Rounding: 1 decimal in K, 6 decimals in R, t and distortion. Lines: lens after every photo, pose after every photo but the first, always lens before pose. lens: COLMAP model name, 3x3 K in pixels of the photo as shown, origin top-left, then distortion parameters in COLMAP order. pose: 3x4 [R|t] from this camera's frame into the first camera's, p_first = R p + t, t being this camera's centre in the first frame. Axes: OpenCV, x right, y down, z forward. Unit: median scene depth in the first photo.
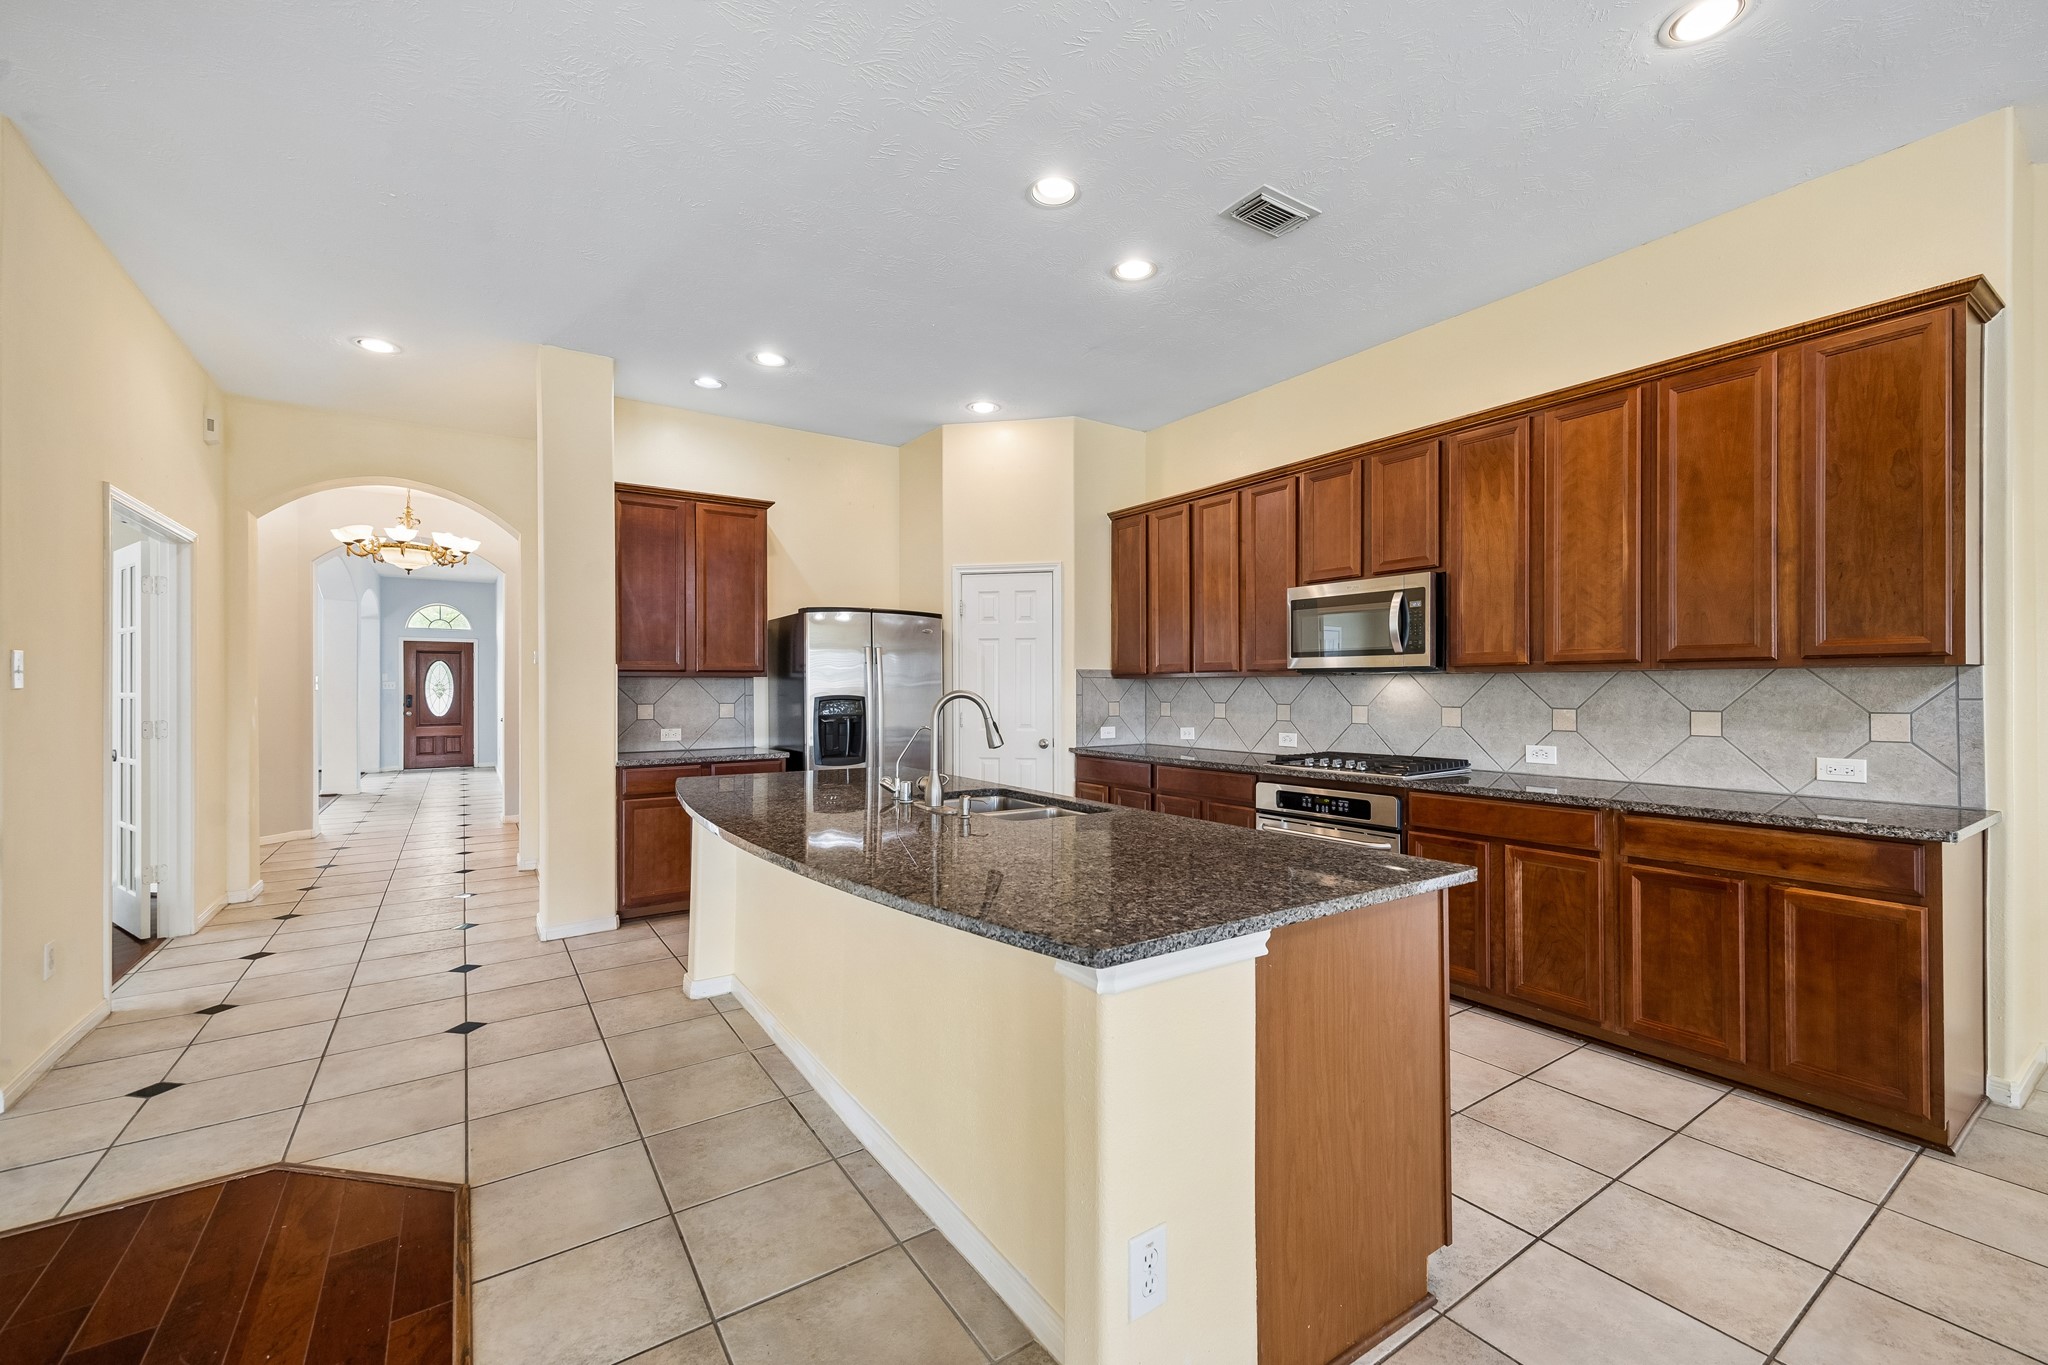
lens RADIAL K [[825.1, 0, 1024.3], [0, 825.1, 688.0], [0, 0, 1]] dist [0.007195, 0.000295]
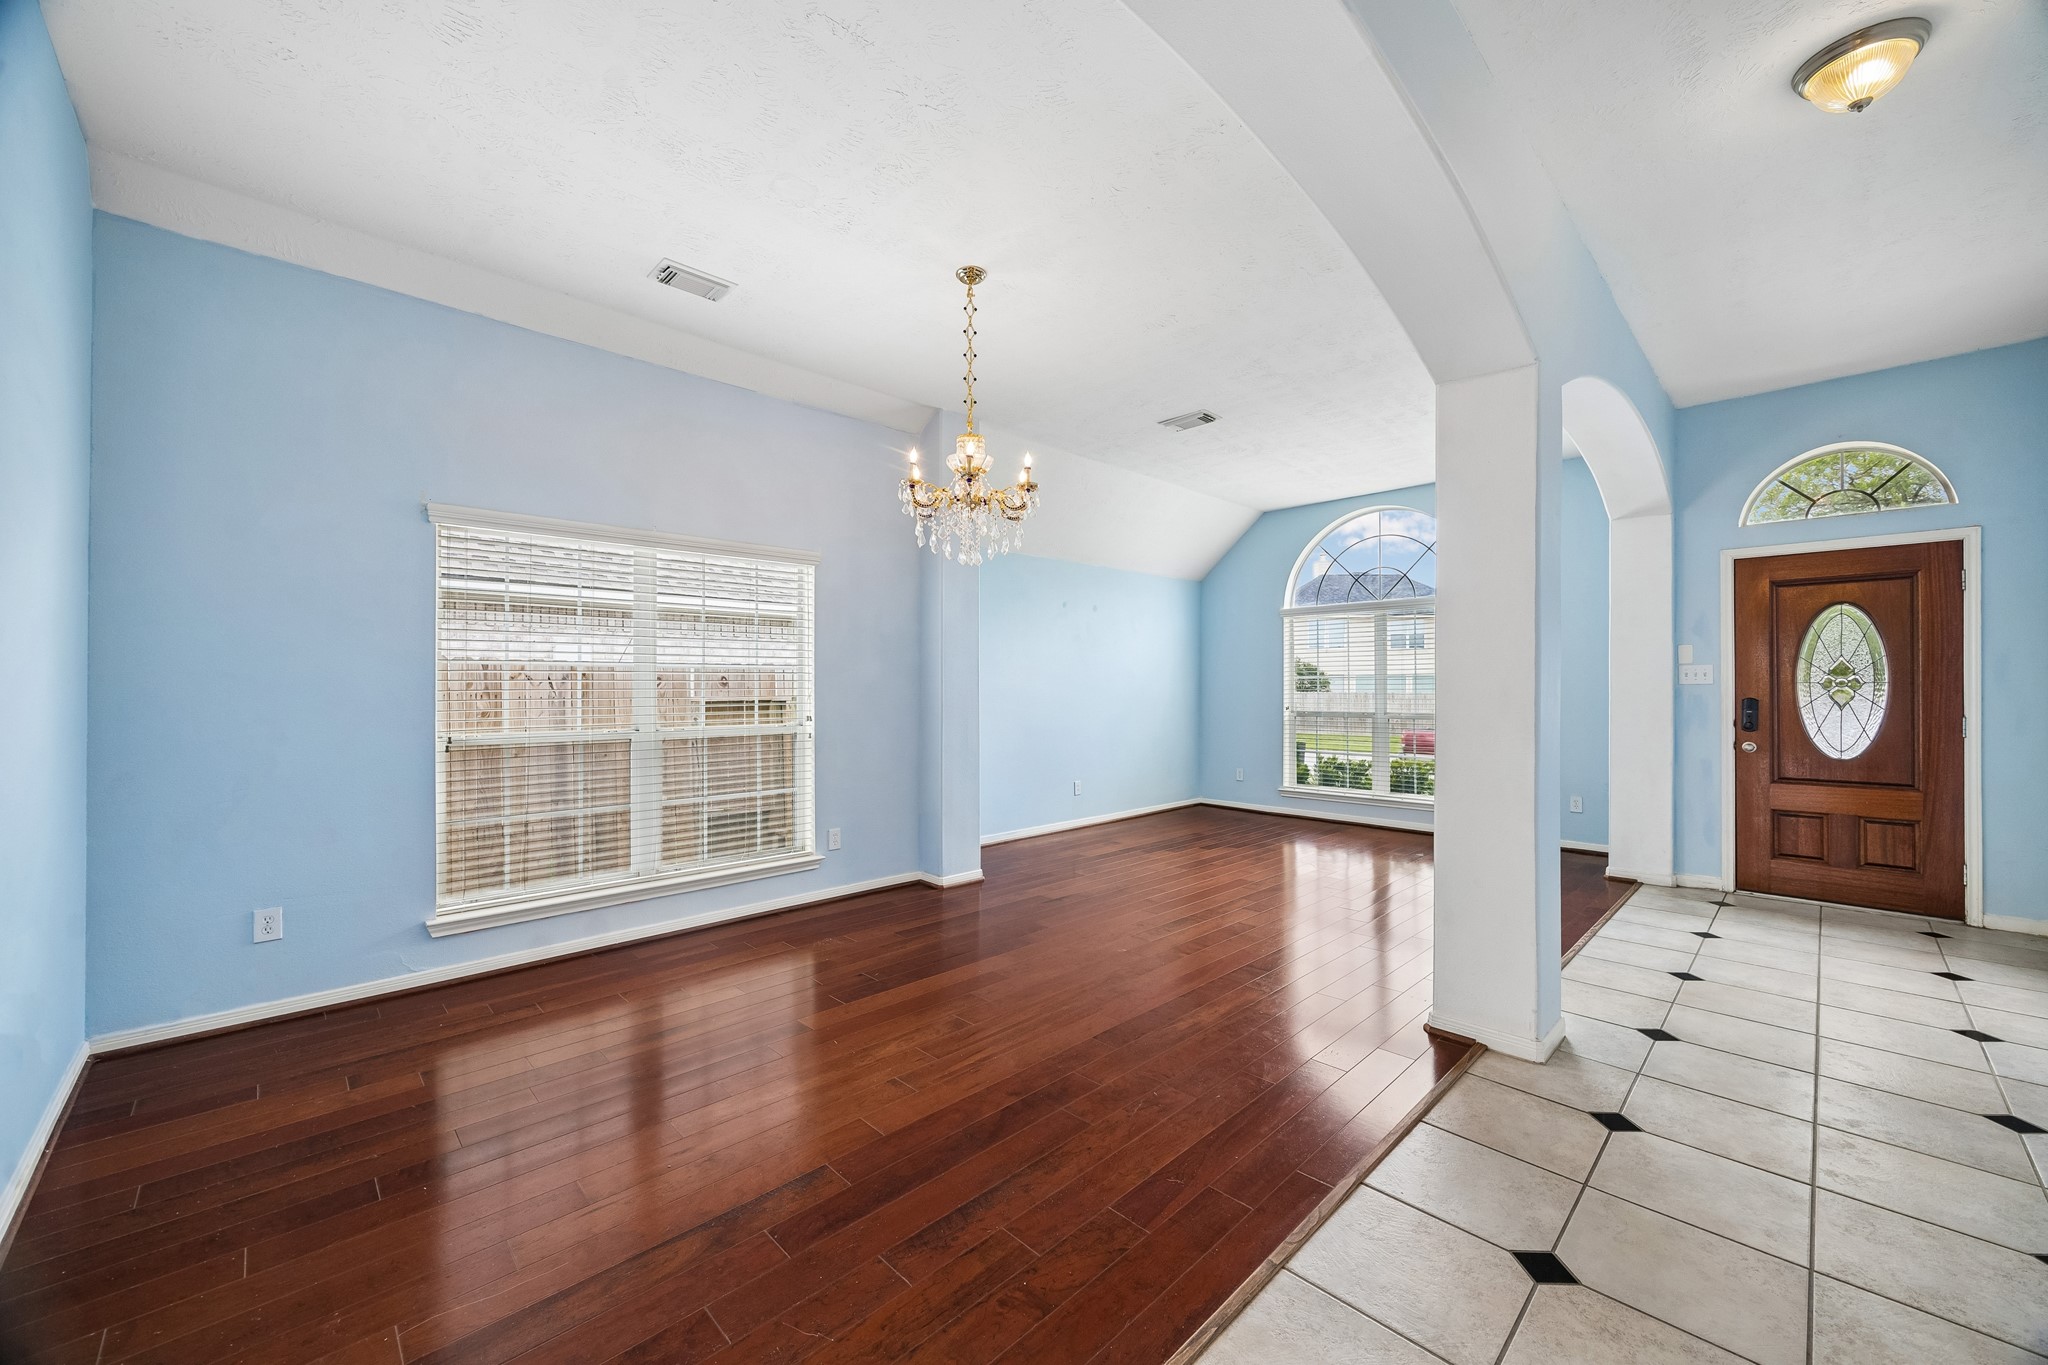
lens RADIAL K [[792.4, 0, 1021.3], [0, 792.4, 687.1], [0, 0, 1]] dist [-0.004184, -0.000136]
pose [[0.176945, 0.003089, -0.984216, -1.215396], [0.004704, 0.999981, 0.003984, 0.000116], [0.984210, -0.005335, 0.176927, 1.657233]]
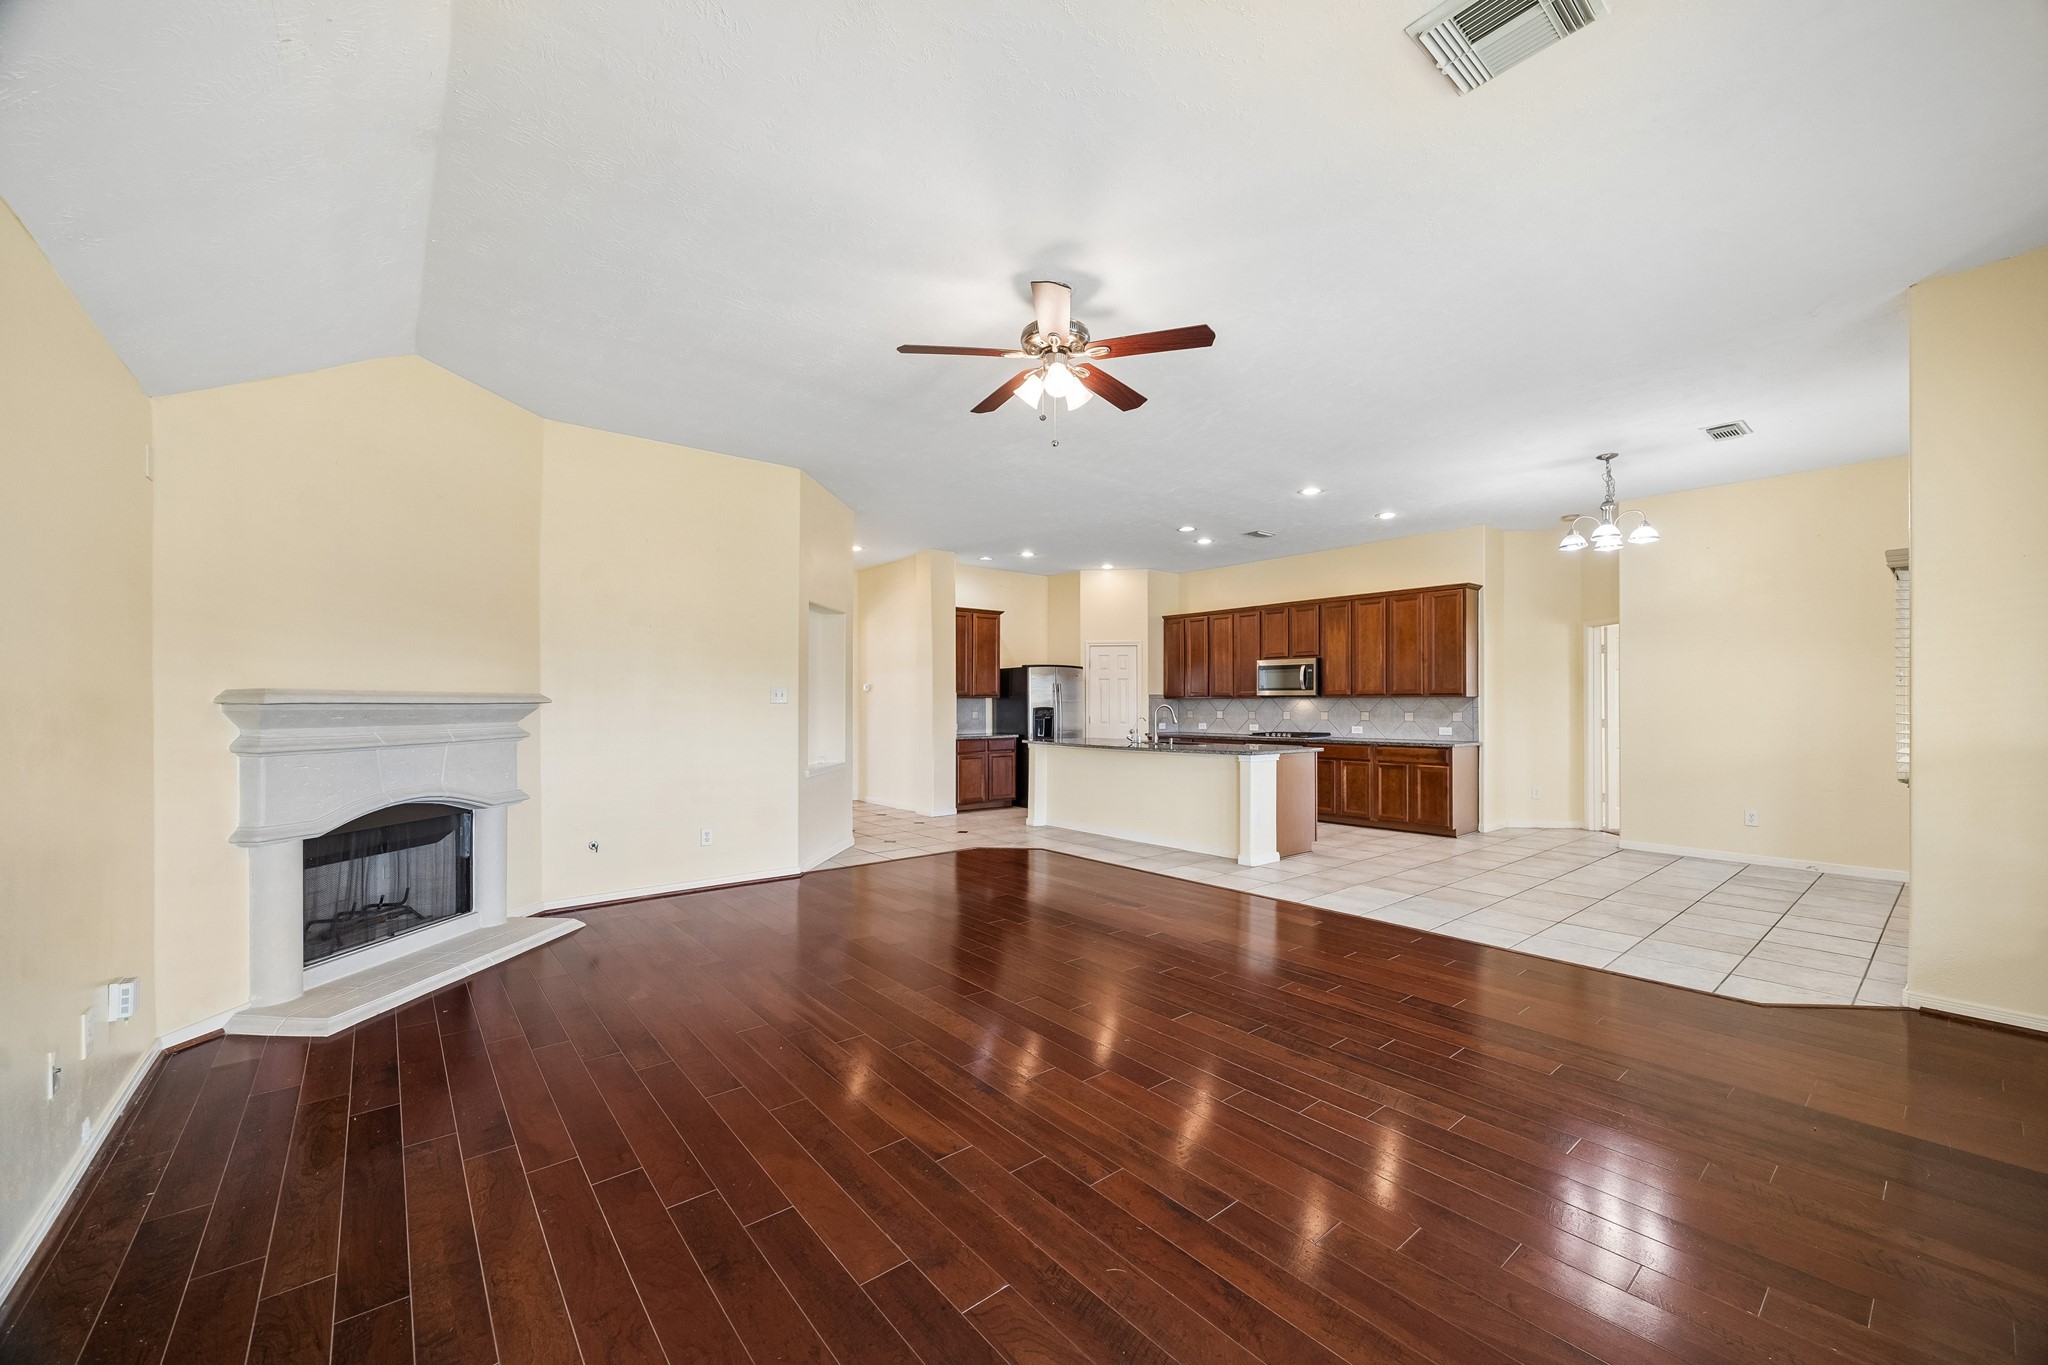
lens RADIAL K [[792.4, 0, 1019.6], [0, 792.4, 700.7], [0, 0, 1]] dist [-0.004184, -0.000136]
pose [[0.996338, 0.001587, 0.085488, -0.468144], [-0.001226, 0.999990, -0.004269, 0.001351], [-0.085494, 0.004149, 0.996330, -1.013090]]
